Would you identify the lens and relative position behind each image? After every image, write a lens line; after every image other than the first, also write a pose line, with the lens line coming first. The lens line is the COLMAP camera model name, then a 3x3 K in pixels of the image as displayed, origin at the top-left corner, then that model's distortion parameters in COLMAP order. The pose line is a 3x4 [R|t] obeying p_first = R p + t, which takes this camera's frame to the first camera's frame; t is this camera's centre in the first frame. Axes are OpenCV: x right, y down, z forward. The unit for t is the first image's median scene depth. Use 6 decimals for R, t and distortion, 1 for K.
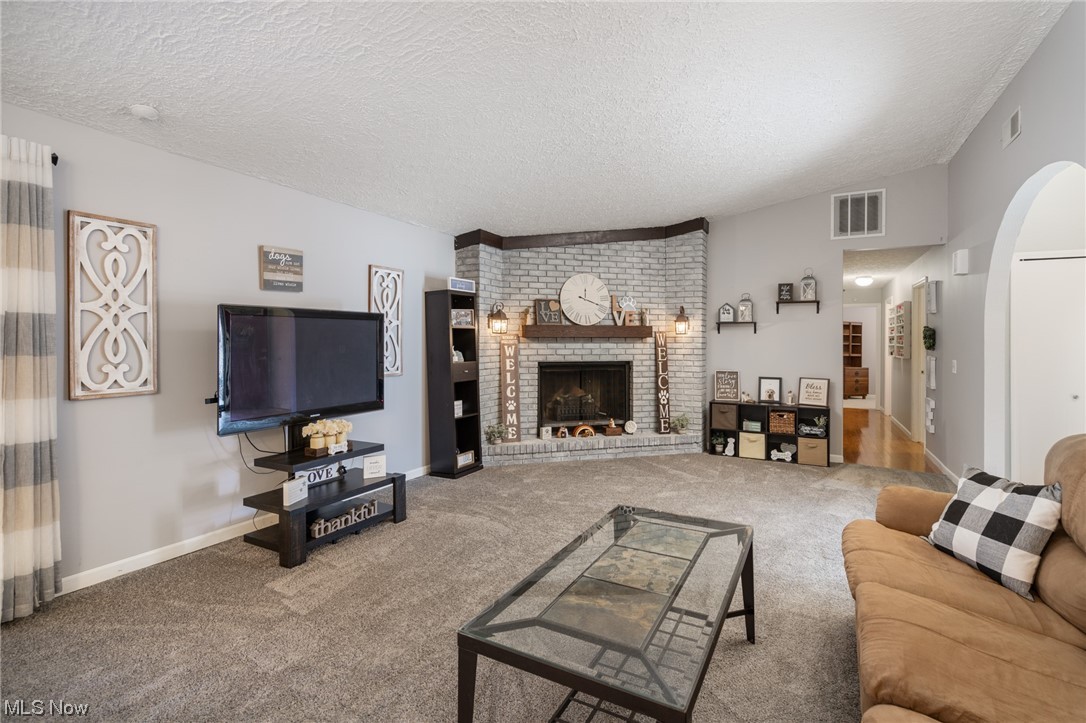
lens RADIAL K [[495.3, 0, 550.4], [0, 495.3, 344.6], [0, 0, 1]] dist [-0.010788, 0.004374]
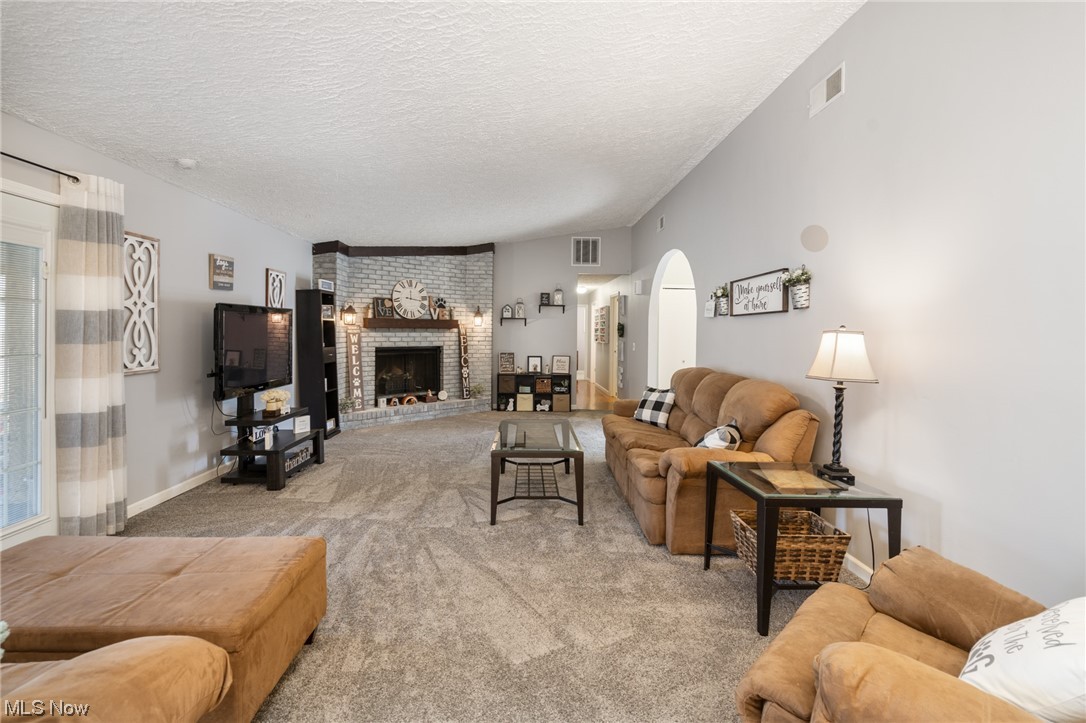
lens RADIAL K [[495.3, 0, 528.5], [0, 495.3, 350.2], [0, 0, 1]] dist [-0.010788, 0.004374]
pose [[0.877104, -0.013115, 0.480121, -0.289881], [-0.003250, 0.999442, 0.033238, -0.000645], [-0.480289, -0.030713, 0.876573, -0.296051]]
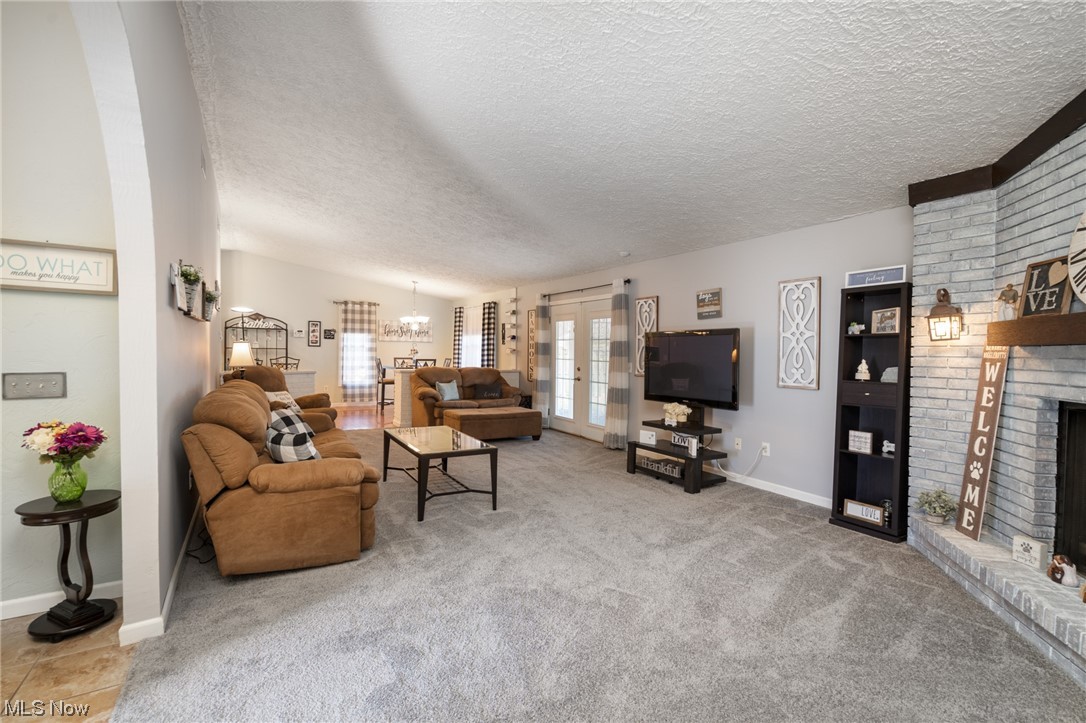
lens RADIAL K [[495.3, 0, 534.8], [0, 495.3, 363.4], [0, 0, 1]] dist [-0.010788, 0.004374]
pose [[-0.533473, 0.010334, -0.845754, 0.625638], [-0.020554, 0.999472, 0.025178, 0.000186], [0.845567, 0.030815, -0.532979, 0.846991]]
